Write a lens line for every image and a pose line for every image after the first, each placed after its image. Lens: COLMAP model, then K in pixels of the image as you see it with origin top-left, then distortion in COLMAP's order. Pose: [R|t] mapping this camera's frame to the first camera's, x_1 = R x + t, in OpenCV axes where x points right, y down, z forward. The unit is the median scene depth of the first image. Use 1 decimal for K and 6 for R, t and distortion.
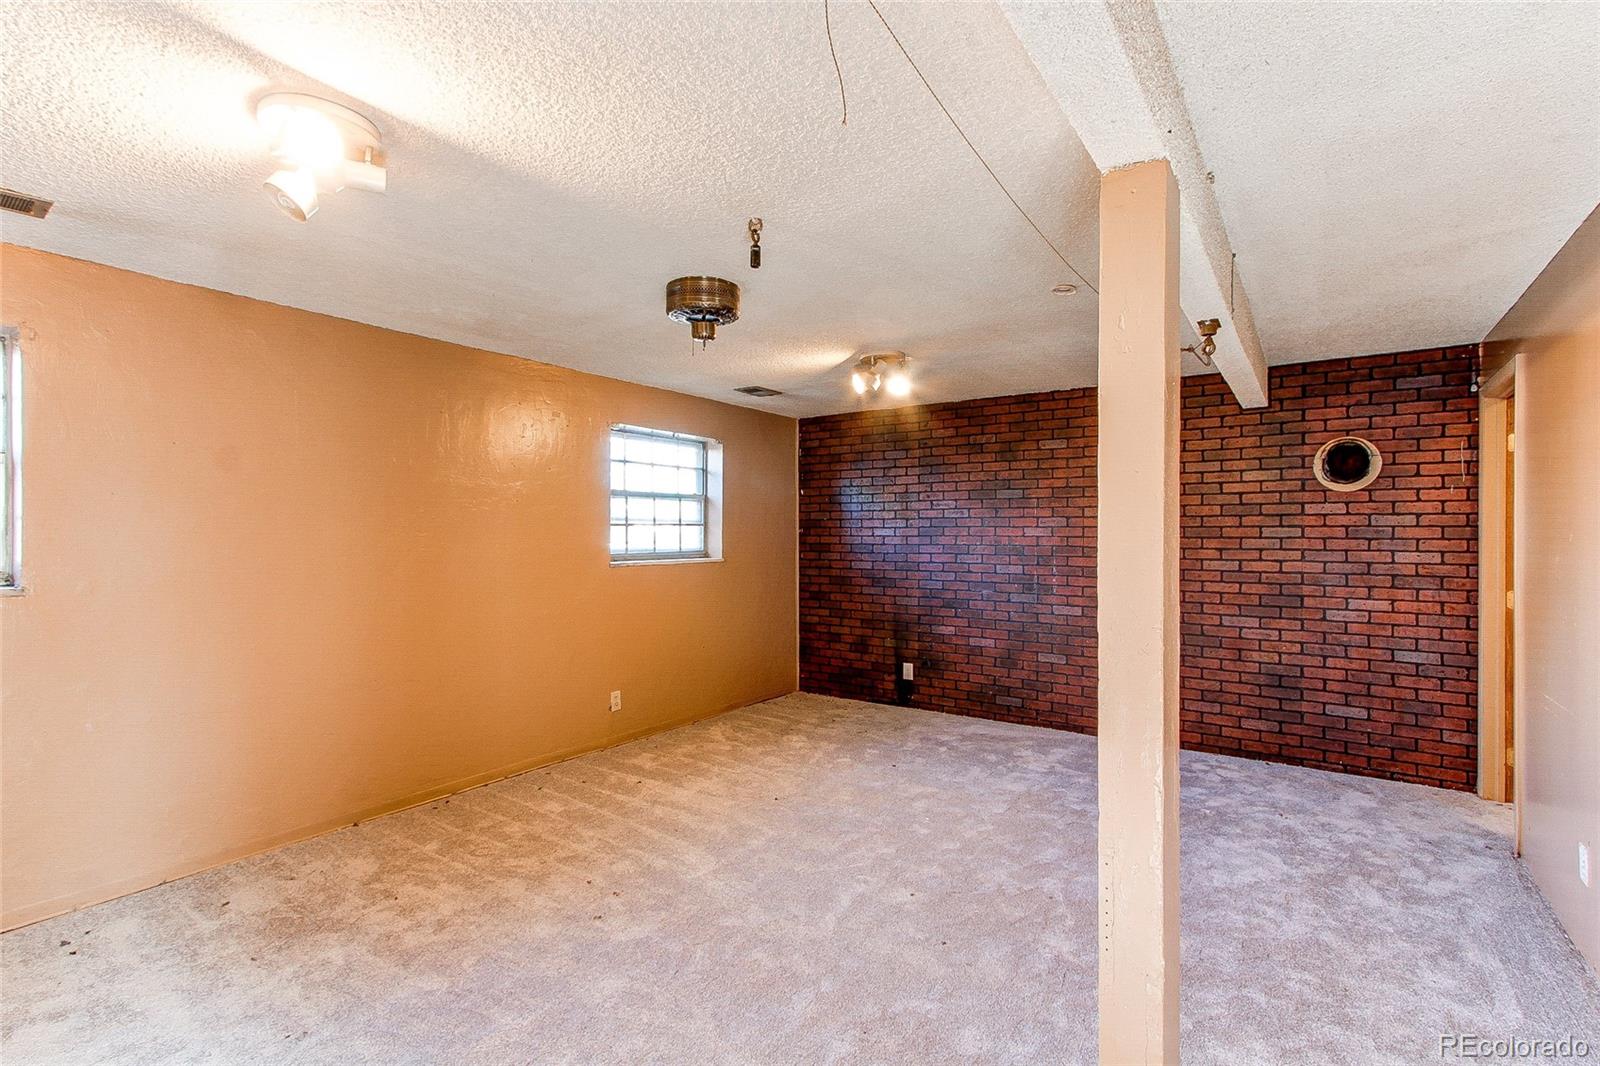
lens RADIAL K [[737.6, 0, 783.0], [0, 737.6, 527.8], [0, 0, 1]] dist [-0.008886, 0.004541]
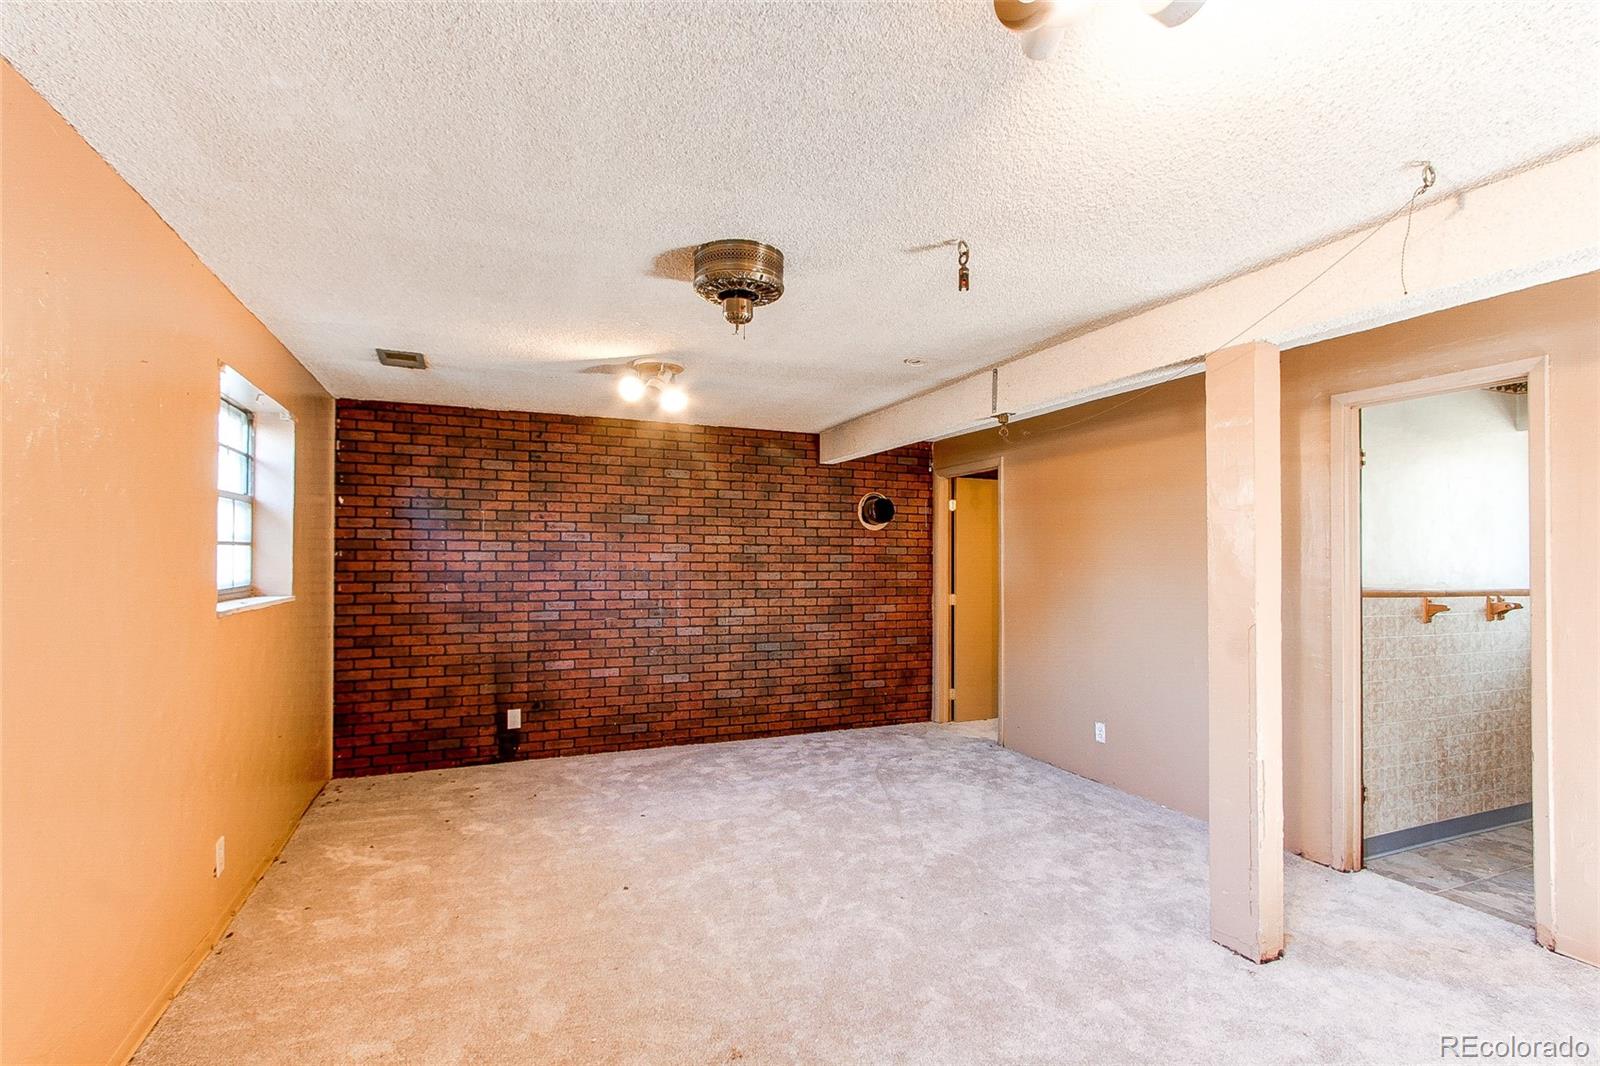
lens RADIAL K [[737.6, 0, 788.6], [0, 737.6, 548.4], [0, 0, 1]] dist [-0.008886, 0.004541]
pose [[0.521896, 0.013901, 0.852896, -0.486124], [-0.009671, 0.999899, -0.010378, 0.002381], [-0.852954, -0.002832, 0.521978, 0.343564]]
